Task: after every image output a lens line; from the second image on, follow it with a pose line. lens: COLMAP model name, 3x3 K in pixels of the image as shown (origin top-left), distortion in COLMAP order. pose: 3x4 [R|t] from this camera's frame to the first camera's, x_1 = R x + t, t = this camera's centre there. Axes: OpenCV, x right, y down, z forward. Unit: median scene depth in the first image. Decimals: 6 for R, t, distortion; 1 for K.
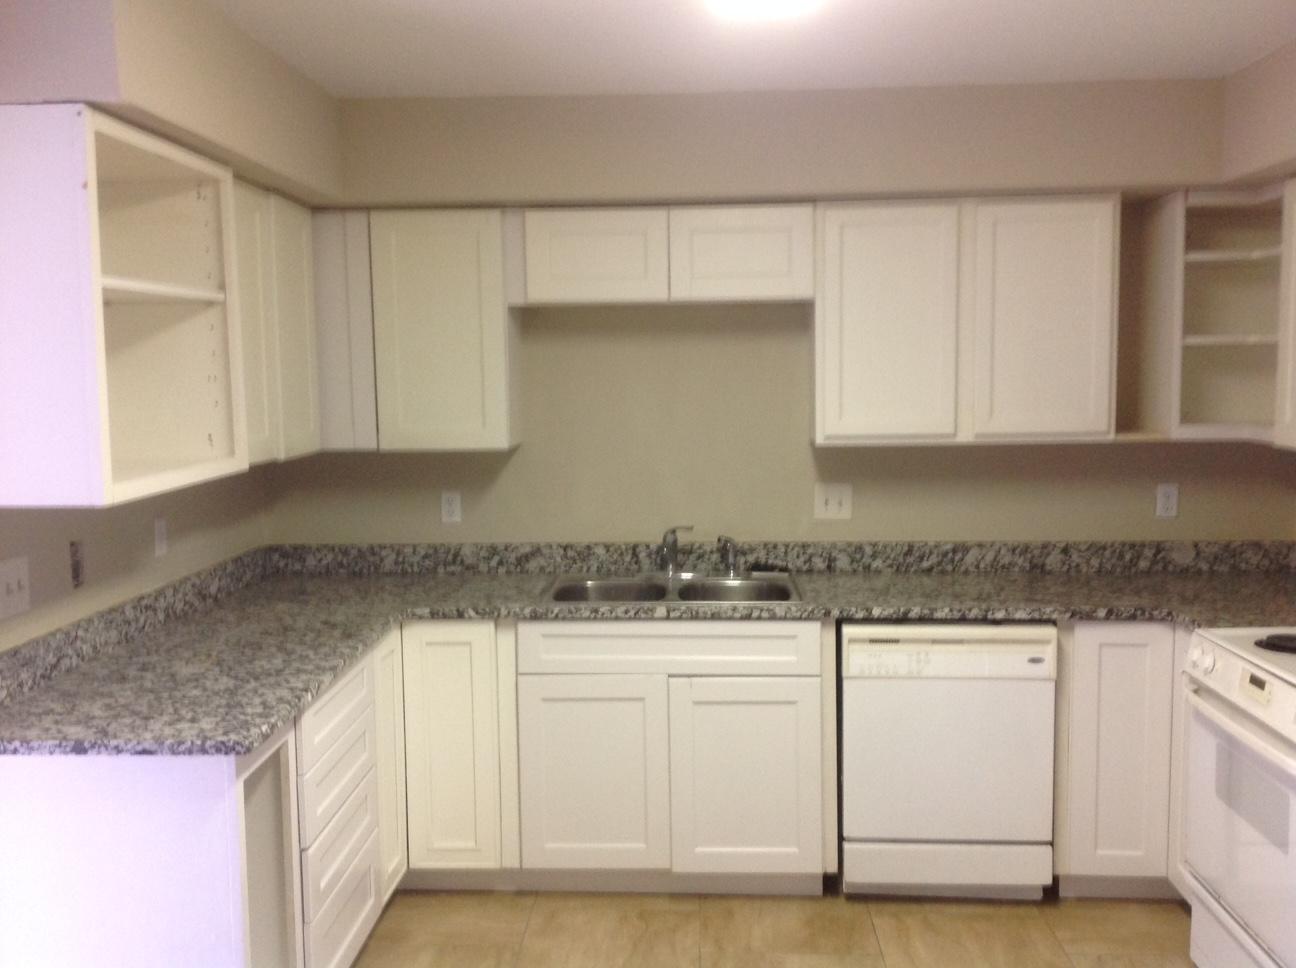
lens RADIAL K [[1212.0, 0, 648.0], [0, 1212.0, 484.0], [0, 0, 1]] dist [0.138796, -0.263046]
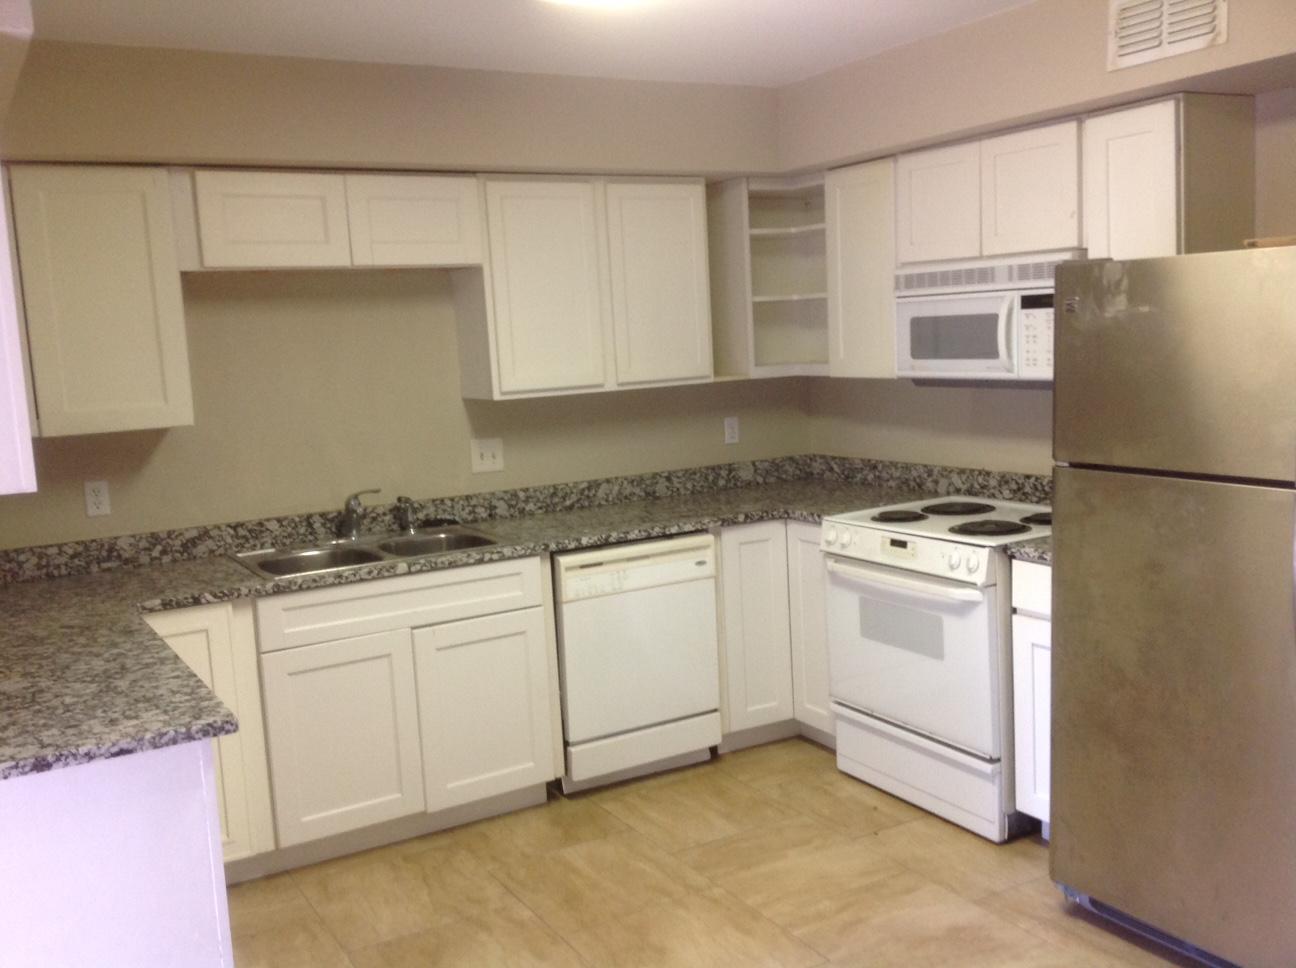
lens RADIAL K [[1217.5, 0, 644.2], [0, 1217.5, 494.3], [0, 0, 1]] dist [0.136195, -0.247679]
pose [[0.839369, -0.104746, 0.533374, -0.360075], [0.093512, 0.994454, 0.048135, 0.011684], [-0.535458, 0.009474, 0.844509, 0.006695]]
